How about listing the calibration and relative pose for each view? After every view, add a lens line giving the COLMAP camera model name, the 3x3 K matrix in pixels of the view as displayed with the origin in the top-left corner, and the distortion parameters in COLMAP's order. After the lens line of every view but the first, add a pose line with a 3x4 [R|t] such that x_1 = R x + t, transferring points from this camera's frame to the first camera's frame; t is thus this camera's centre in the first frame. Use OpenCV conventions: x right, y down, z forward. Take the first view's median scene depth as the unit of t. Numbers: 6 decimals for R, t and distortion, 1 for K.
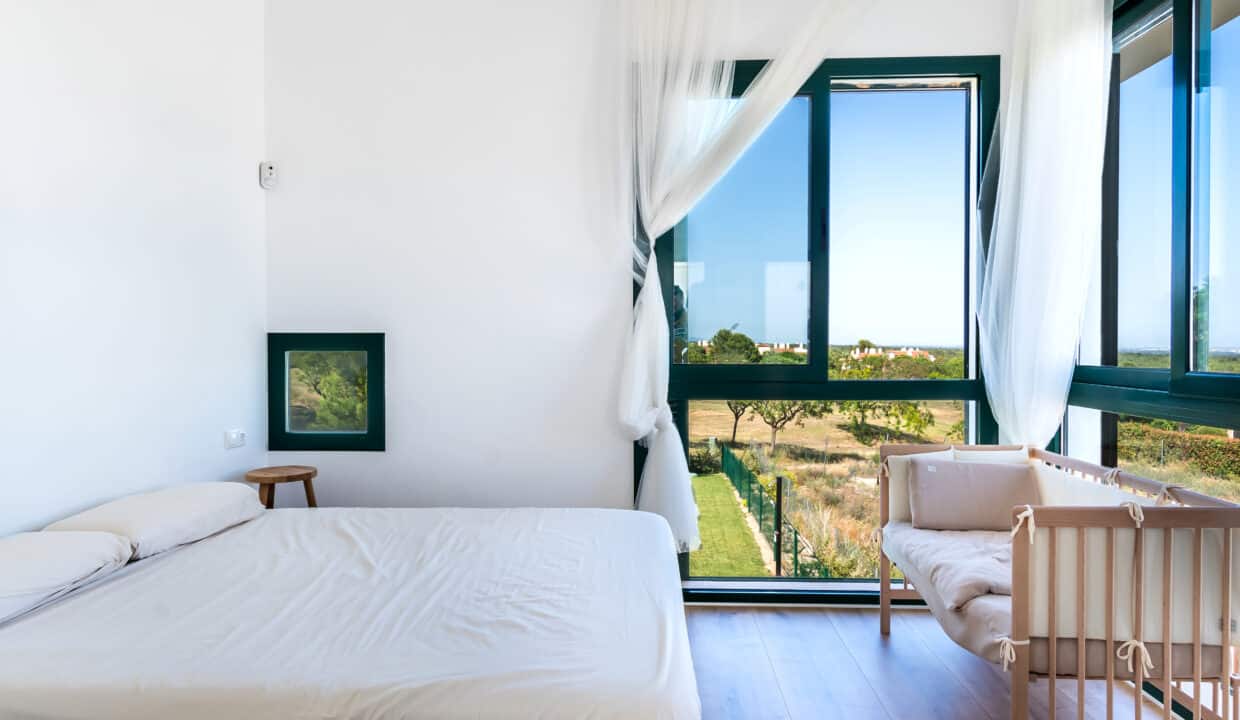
lens RADIAL K [[745.6, 0, 621.0], [0, 745.6, 358.9], [0, 0, 1]] dist [-0.001608, 0.000934]
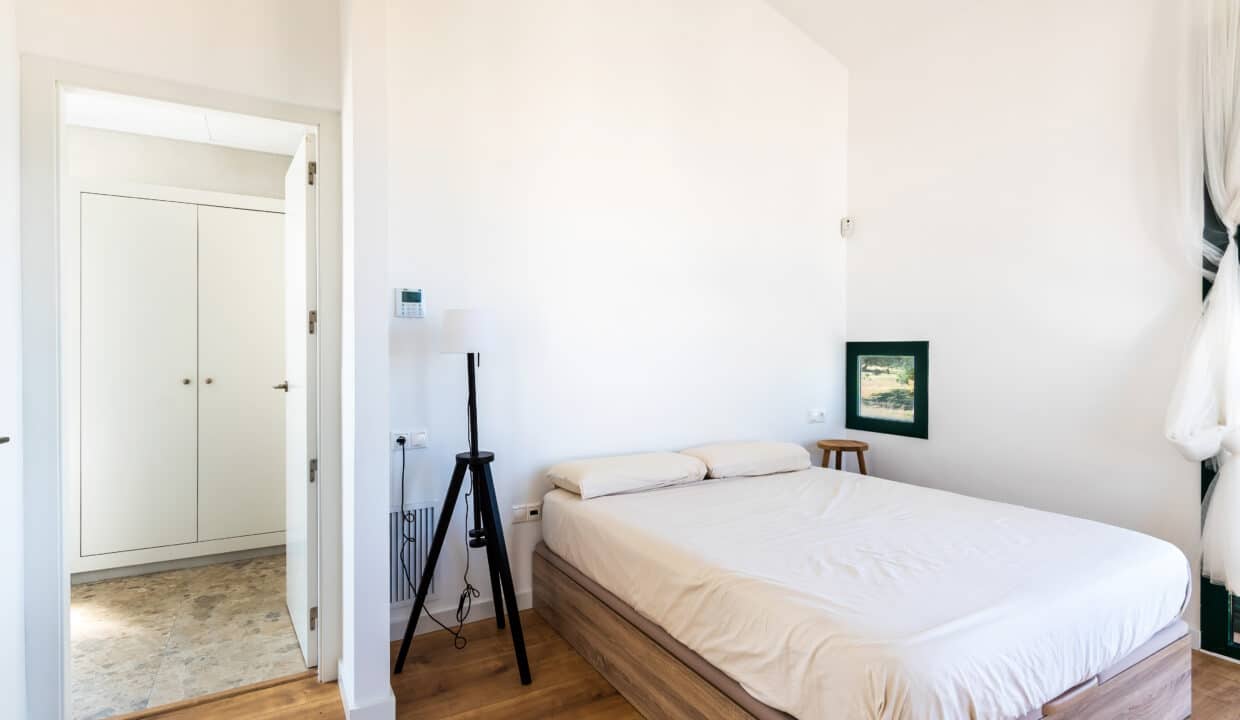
lens RADIAL K [[610.4, 0, 620.0], [0, 610.4, 360.0], [0, 0, 1]] dist [0.003020, 0.000321]
pose [[0.543839, 0.015961, -0.839038, 0.251512], [-0.016561, 0.999829, 0.008285, -0.004244], [0.839026, 0.009389, 0.544010, 0.041904]]
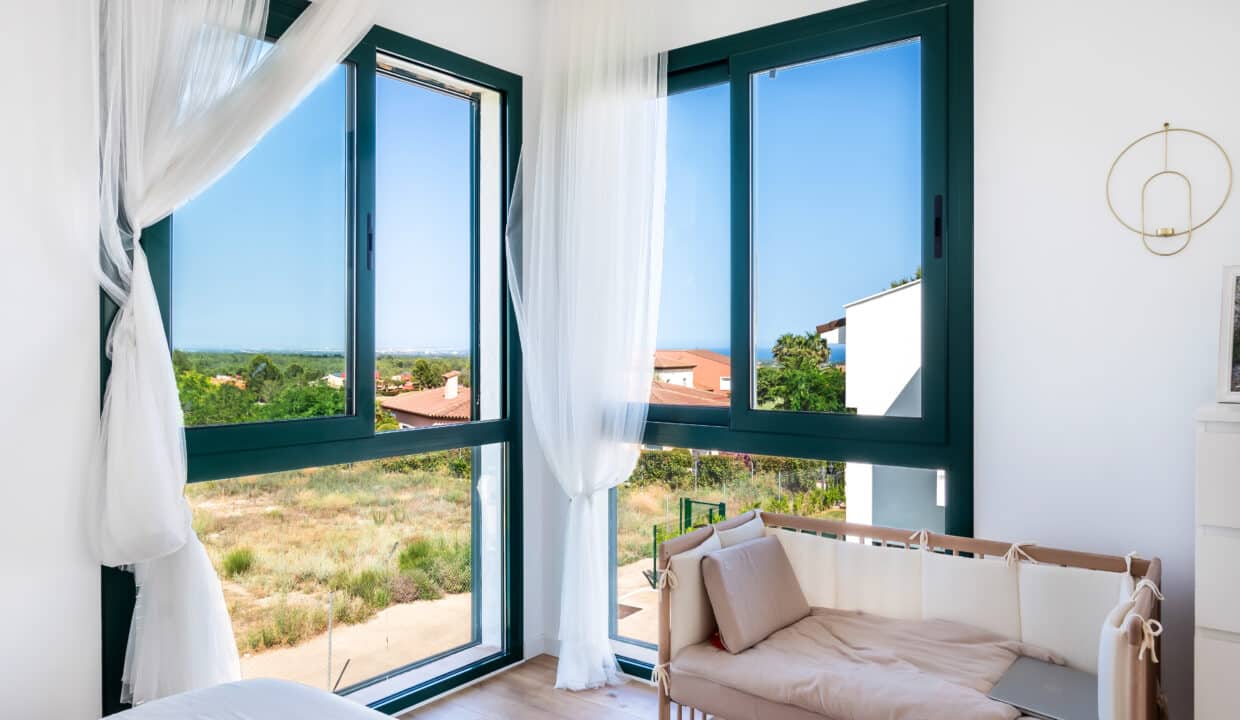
lens RADIAL K [[859.1, 0, 623.7], [0, 859.1, 353.3], [0, 0, 1]] dist [0.004510, 0.001431]
pose [[0.567473, -0.010118, 0.823330, -0.316809], [0.018408, 0.999830, -0.000401, -0.051042], [-0.823186, 0.015384, 0.567563, 0.272897]]
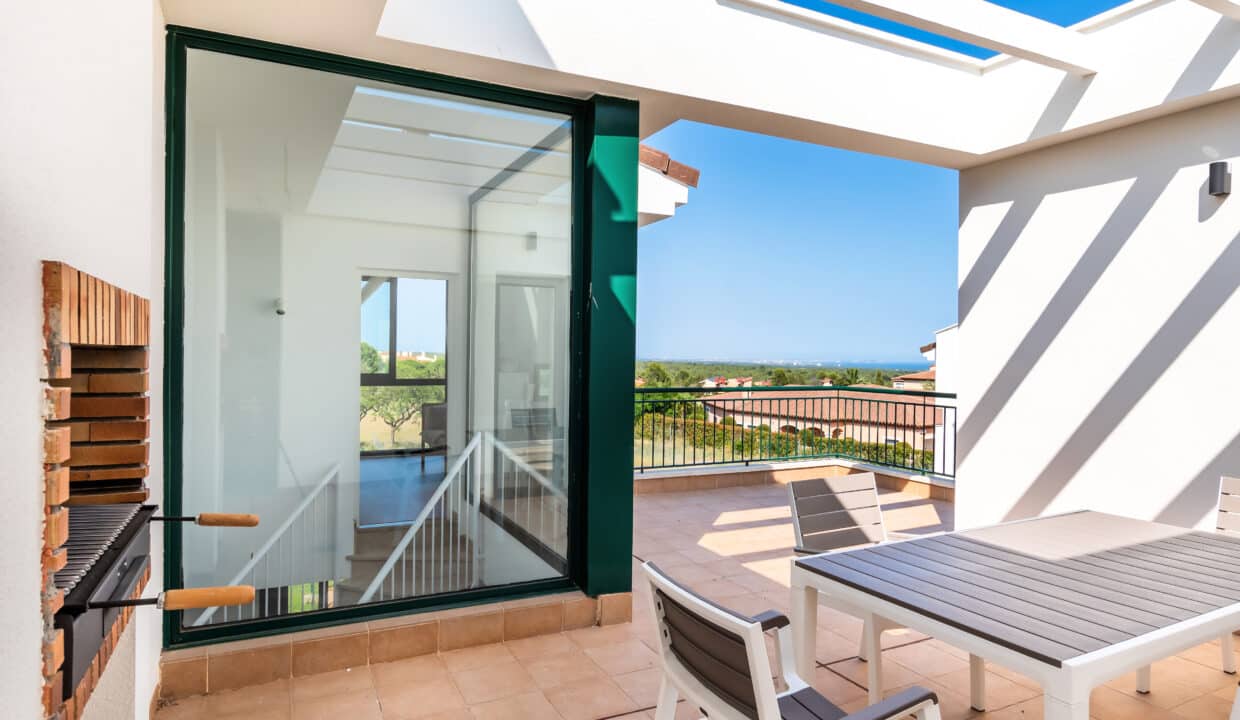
lens RADIAL K [[718.3, 0, 624.4], [0, 718.3, 358.2], [0, 0, 1]] dist [-0.000826, 0.000509]
pose [[0.873362, 0.008918, 0.486990, -0.323381], [-0.003355, 0.999919, -0.012294, -0.023023], [-0.487060, 0.009103, 0.873321, -1.953951]]
